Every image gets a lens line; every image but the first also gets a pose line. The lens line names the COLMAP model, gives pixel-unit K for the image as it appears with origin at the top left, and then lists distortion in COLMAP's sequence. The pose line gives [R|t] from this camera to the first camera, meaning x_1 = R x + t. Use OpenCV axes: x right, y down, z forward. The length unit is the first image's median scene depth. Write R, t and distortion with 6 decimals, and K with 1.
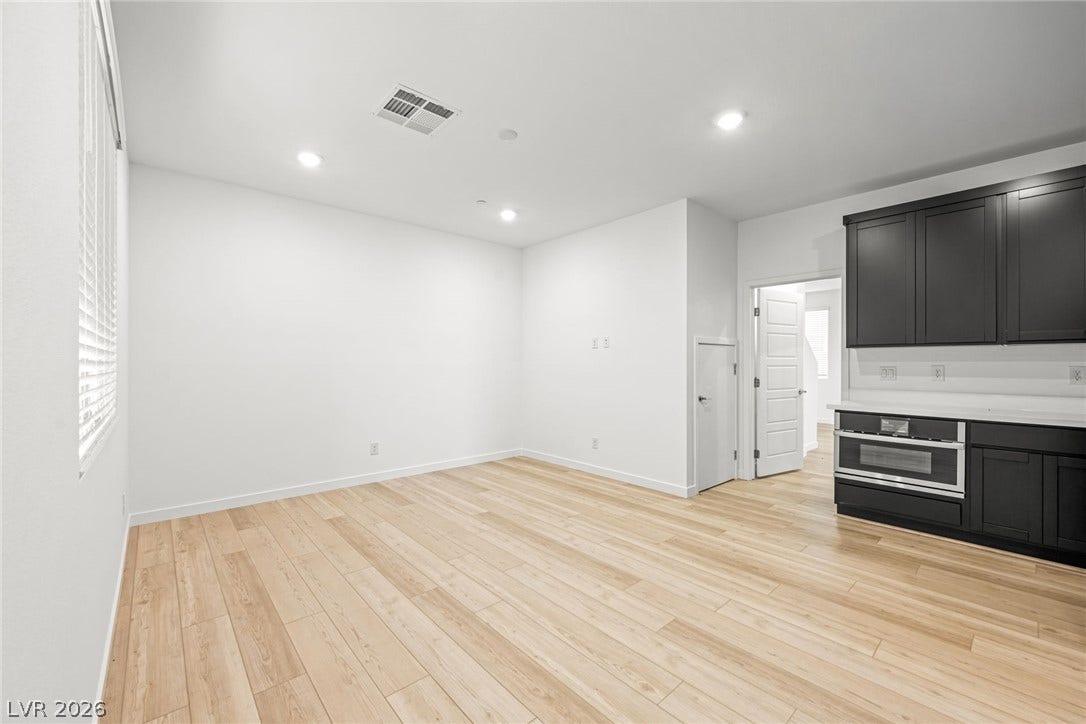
lens RADIAL K [[432.2, 0, 545.0], [0, 432.2, 359.7], [0, 0, 1]] dist [-0.000664, 0.000077]
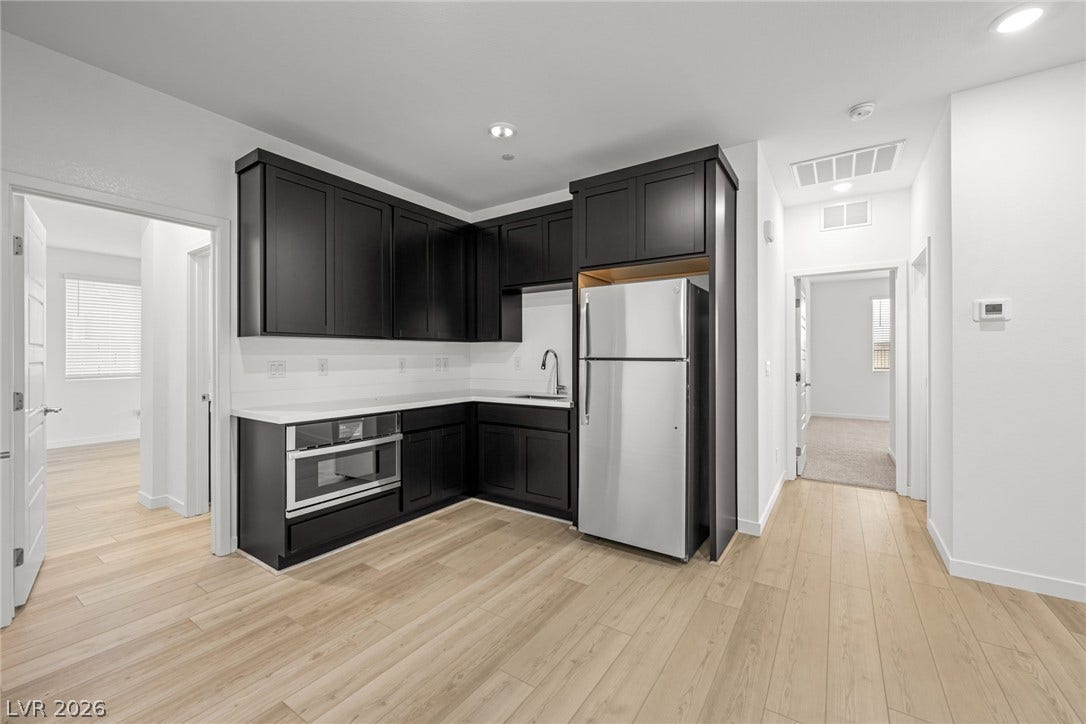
lens RADIAL K [[432.2, 0, 542.6], [0, 432.2, 359.3], [0, 0, 1]] dist [-0.000664, 0.000077]
pose [[-0.244118, -0.007229, 0.969719, -0.128903], [-0.009993, 0.999938, 0.004938, 0.004725], [-0.969694, -0.008485, -0.244175, 0.908928]]
